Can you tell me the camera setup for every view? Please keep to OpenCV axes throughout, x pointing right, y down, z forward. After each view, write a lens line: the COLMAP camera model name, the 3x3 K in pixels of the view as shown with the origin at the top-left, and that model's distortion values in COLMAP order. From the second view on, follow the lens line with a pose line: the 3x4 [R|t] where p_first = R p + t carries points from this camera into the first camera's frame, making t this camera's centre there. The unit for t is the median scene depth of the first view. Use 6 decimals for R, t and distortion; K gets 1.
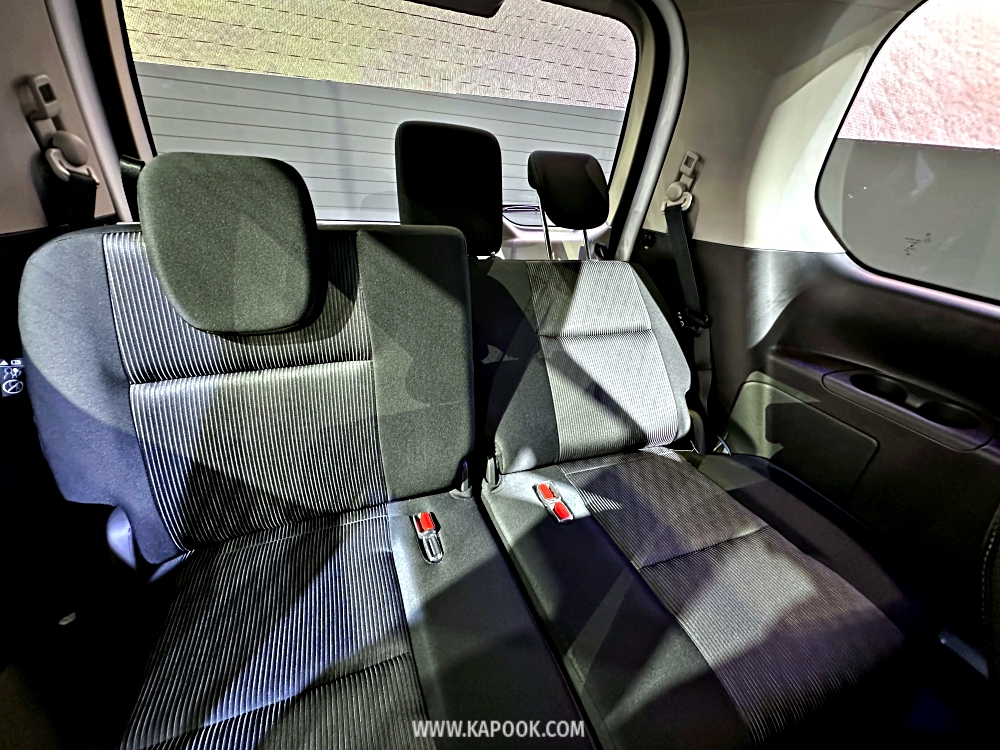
lens RADIAL K [[400.8, 0, 500.0], [0, 400.8, 375.0], [0, 0, 1]] dist [0.000574, -0.000135]
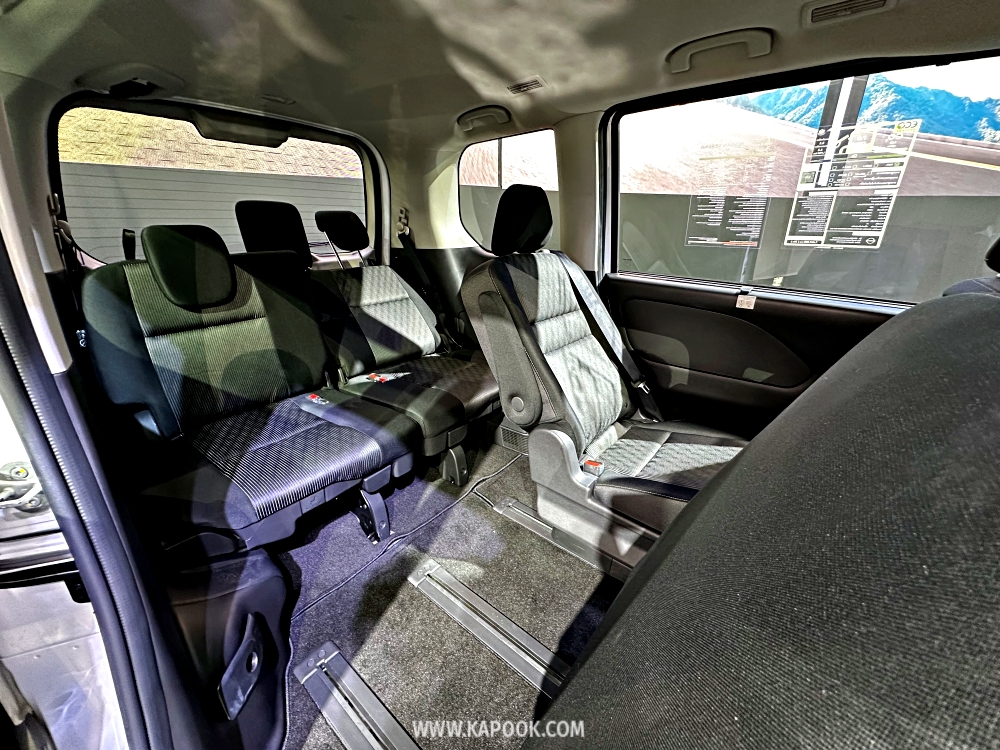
lens RADIAL K [[400.8, 0, 500.0], [0, 400.8, 375.0], [0, 0, 1]] dist [0.000574, -0.000135]
pose [[0.867296, -0.240218, 0.435997, -0.169454], [0.279138, 0.959888, -0.026407, 0.427953], [-0.412165, 0.144607, 0.899560, -0.860892]]
